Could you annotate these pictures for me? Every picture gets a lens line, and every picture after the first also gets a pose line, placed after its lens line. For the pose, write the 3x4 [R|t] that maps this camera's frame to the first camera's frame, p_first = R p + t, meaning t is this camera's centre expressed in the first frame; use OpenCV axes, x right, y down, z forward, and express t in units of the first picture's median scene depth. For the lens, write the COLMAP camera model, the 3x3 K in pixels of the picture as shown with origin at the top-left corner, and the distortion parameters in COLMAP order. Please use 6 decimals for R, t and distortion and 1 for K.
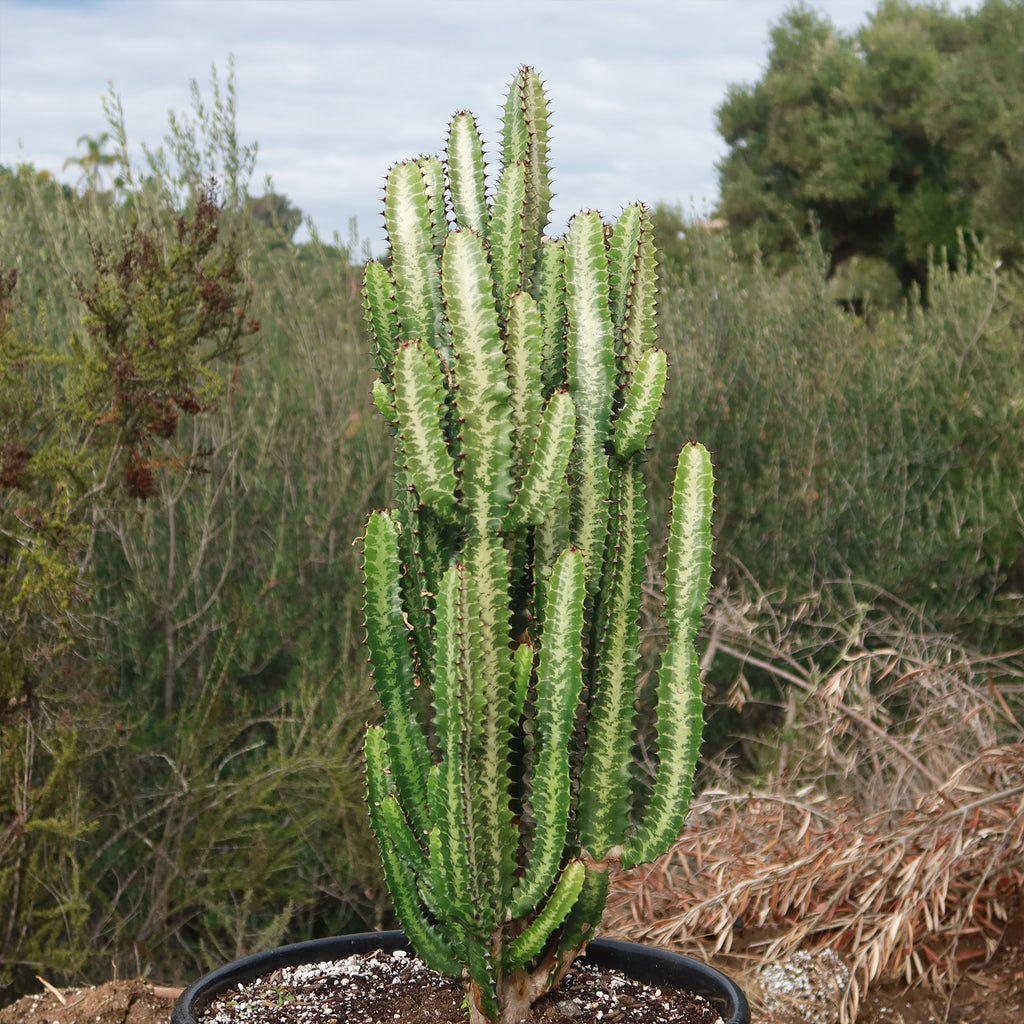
lens RADIAL K [[1631.6, 0, 497.6], [0, 1631.6, 441.7], [0, 0, 1]] dist [-0.032580, 0.000000]
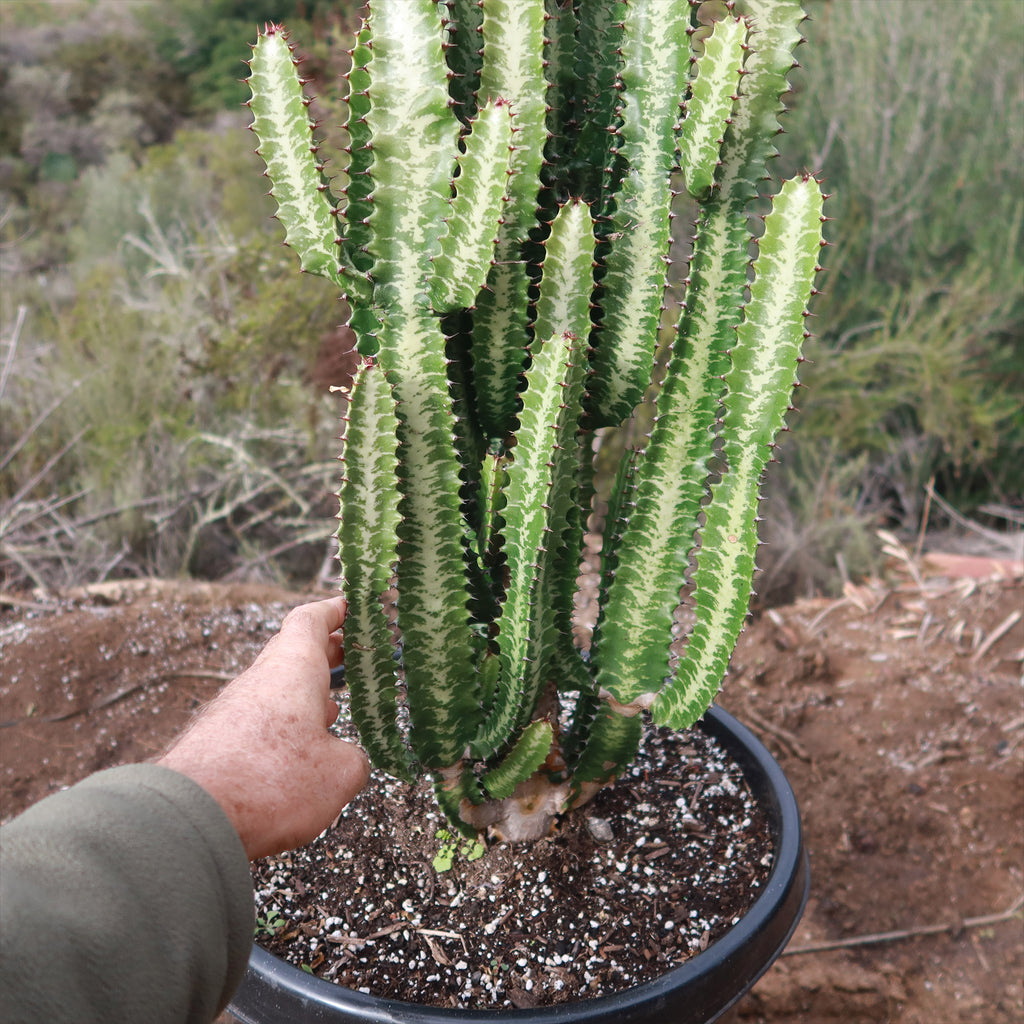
lens RADIAL K [[1052.1, 0, 508.4], [0, 1052.1, 503.0], [0, 0, 1]] dist [-0.027109, 0.000000]
pose [[0.828167, 0.212071, -0.518811, 0.267047], [0.011247, 0.919179, 0.393679, -0.044877], [0.560368, -0.331867, 0.758849, 0.599473]]
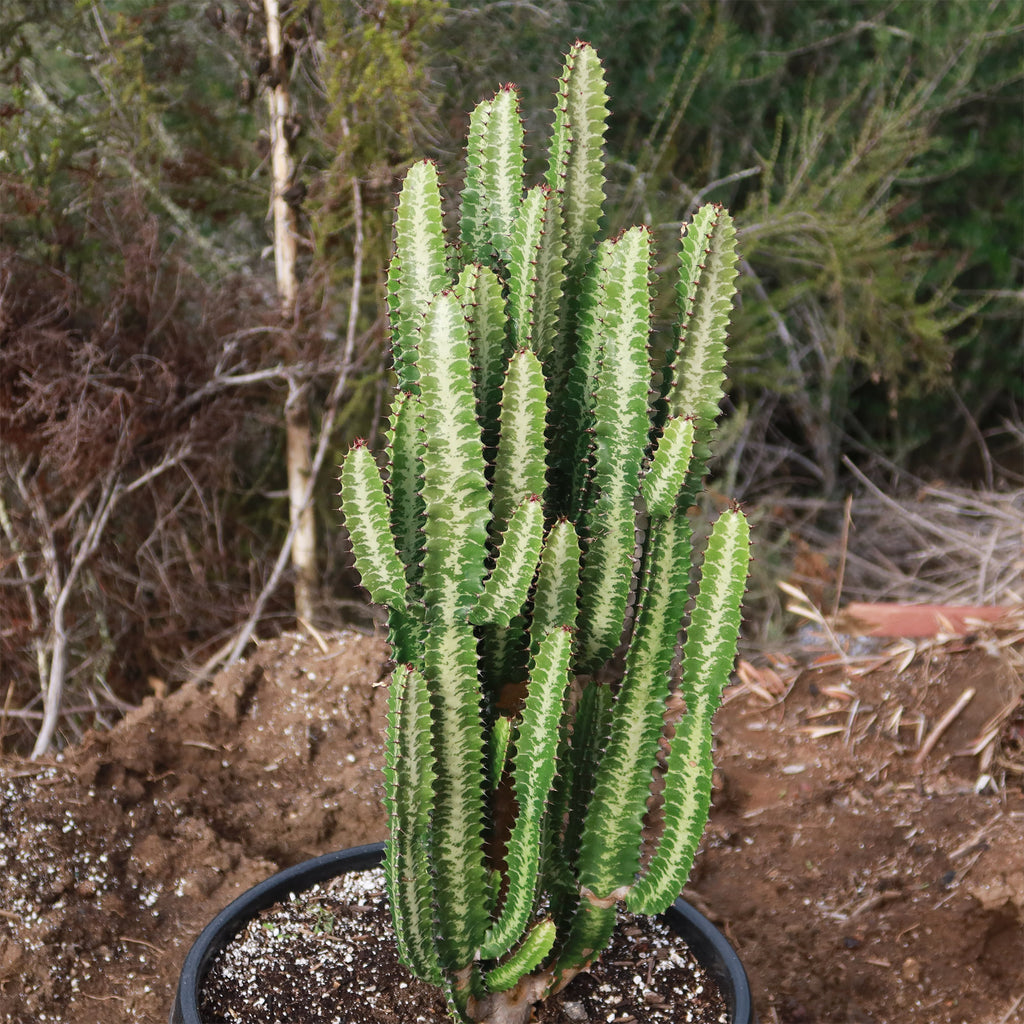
lens RADIAL K [[2317.5, 0, 468.4], [0, 2317.5, 449.3], [0, 0, 1]] dist [-0.016948, 0.000000]
pose [[0.932259, 0.157908, -0.325513, 0.391297], [-0.009505, 0.910102, 0.414274, -0.547865], [0.361667, -0.383117, 0.849952, -0.086562]]
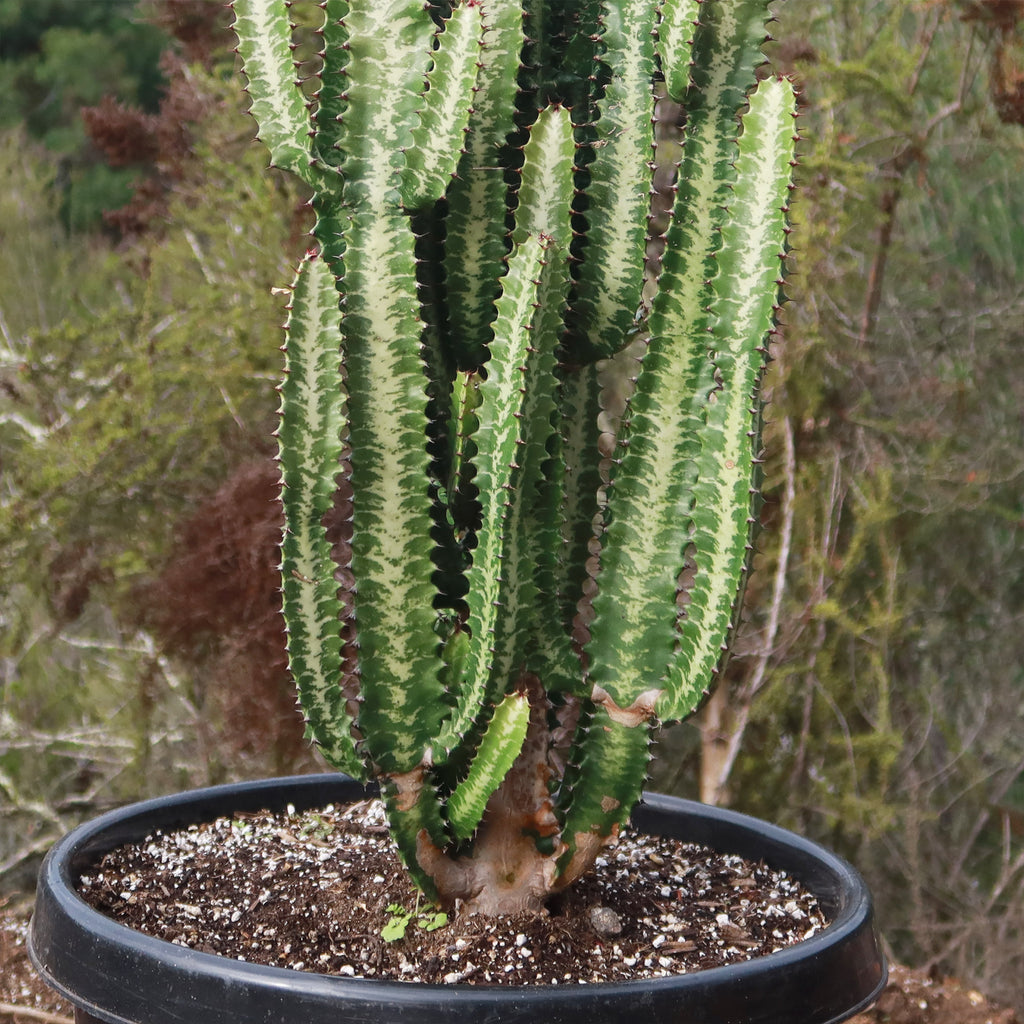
lens RADIAL K [[2658.9, 0, 460.1], [0, 2658.9, 204.2], [0, 0, 1]] dist [-0.023137, 0.000000]
pose [[0.797065, 0.036039, -0.602817, 0.654185], [0.006450, 0.997653, 0.068172, -0.021375], [0.603859, -0.058226, 0.794962, 0.111308]]
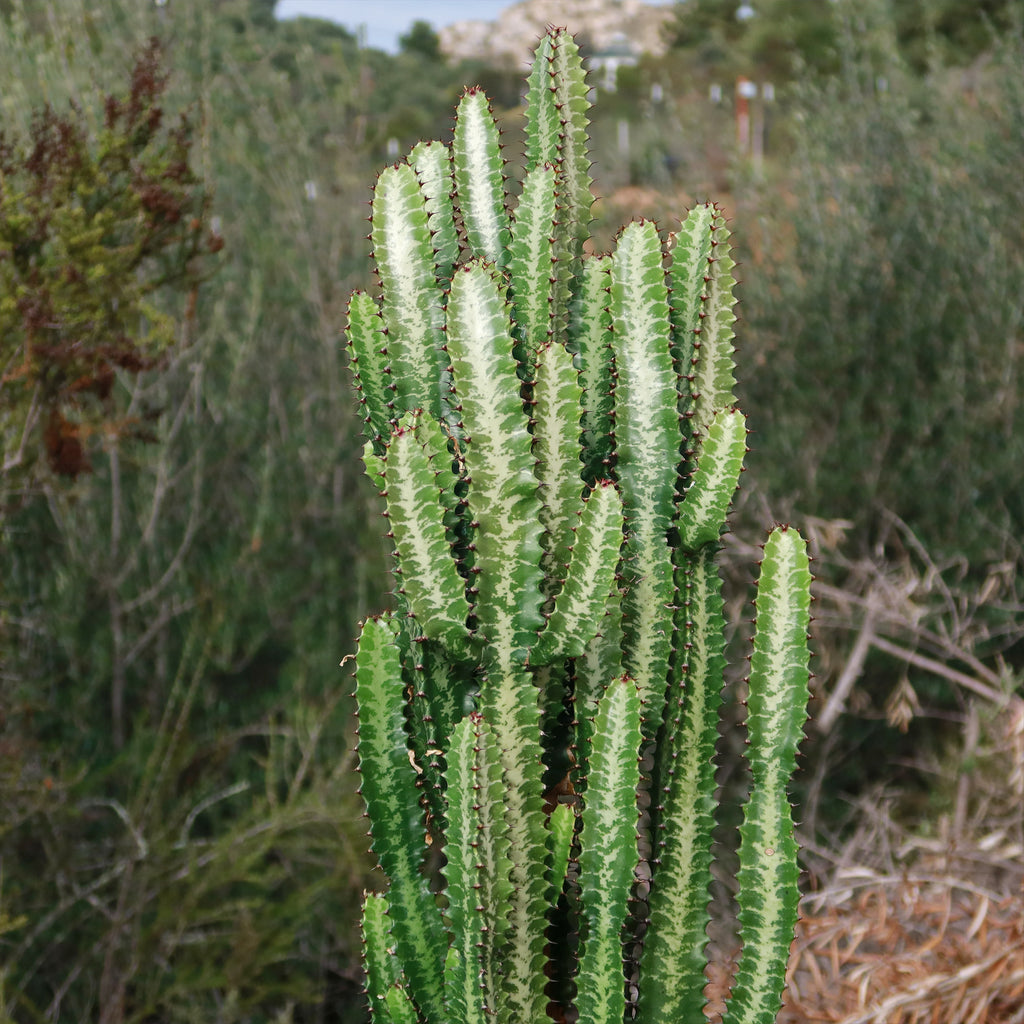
lens RADIAL K [[2317.5, 0, 492.7], [0, 2317.5, 475.7], [0, 0, 1]] dist [-0.016948, 0.000000]
pose [[0.999186, -0.017244, -0.036483, 0.024602], [0.019968, 0.996933, 0.075672, -0.110215], [0.035066, -0.076338, 0.996465, -0.082467]]
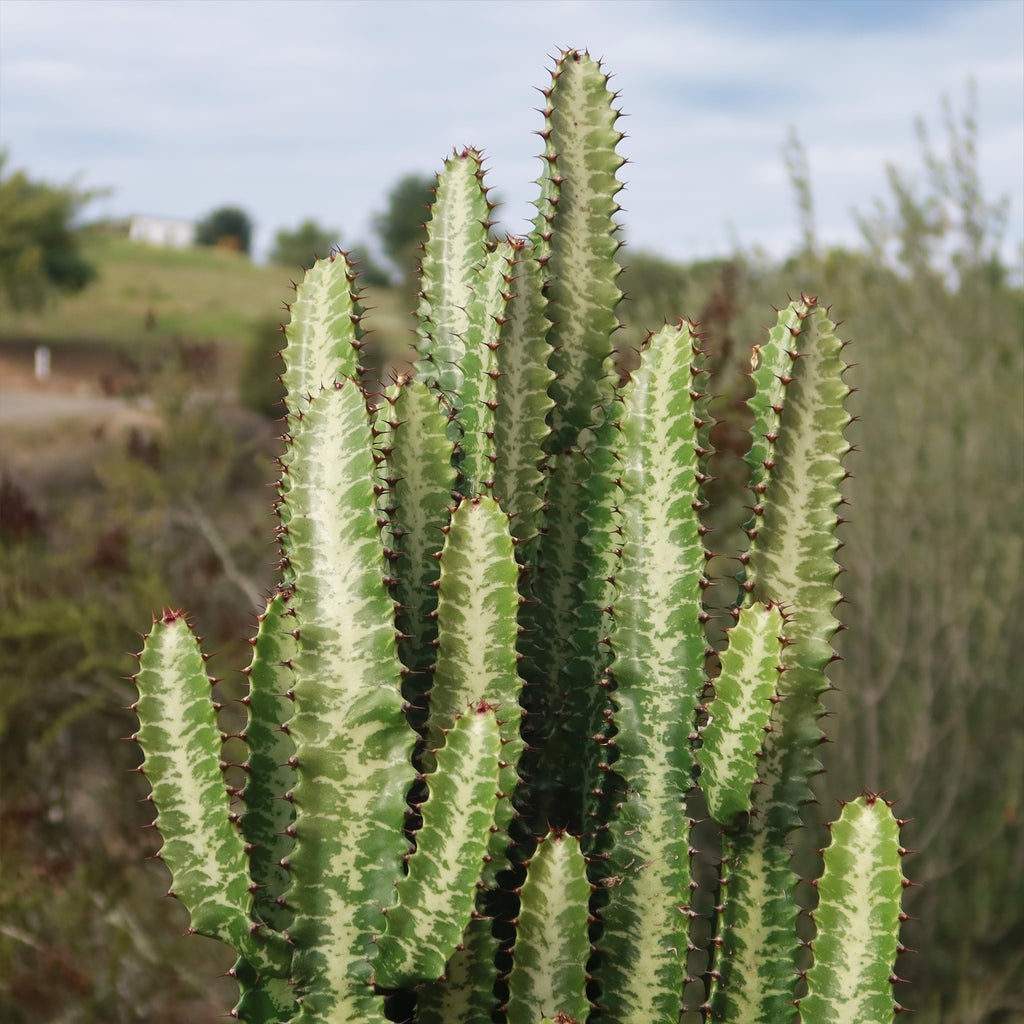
lens RADIAL K [[2077.2, 0, 413.2], [0, 2077.2, 580.8], [0, 0, 1]] dist [0.003484, 0.000000]
pose [[0.887512, -0.008576, -0.460704, 0.286997], [0.006272, 0.999959, -0.006532, -0.060584], [0.460741, 0.002908, 0.887530, 0.410145]]
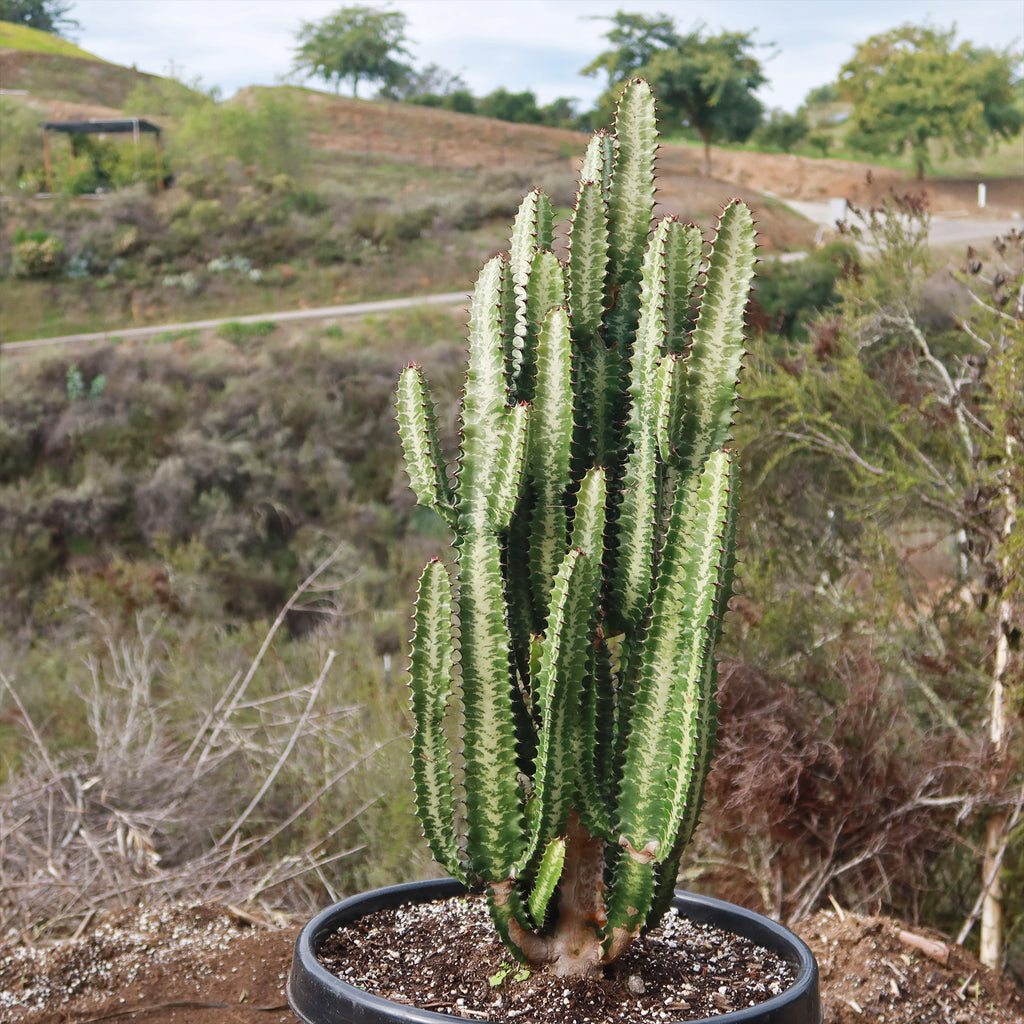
lens RADIAL K [[1631.6, 0, 511.1], [0, 1631.6, 496.5], [0, 0, 1]] dist [-0.032580, 0.000000]
pose [[0.591952, 0.043415, -0.804803, 0.842278], [0.017762, 0.997603, 0.066880, -0.039516], [0.805778, -0.053885, 0.589762, 0.333233]]
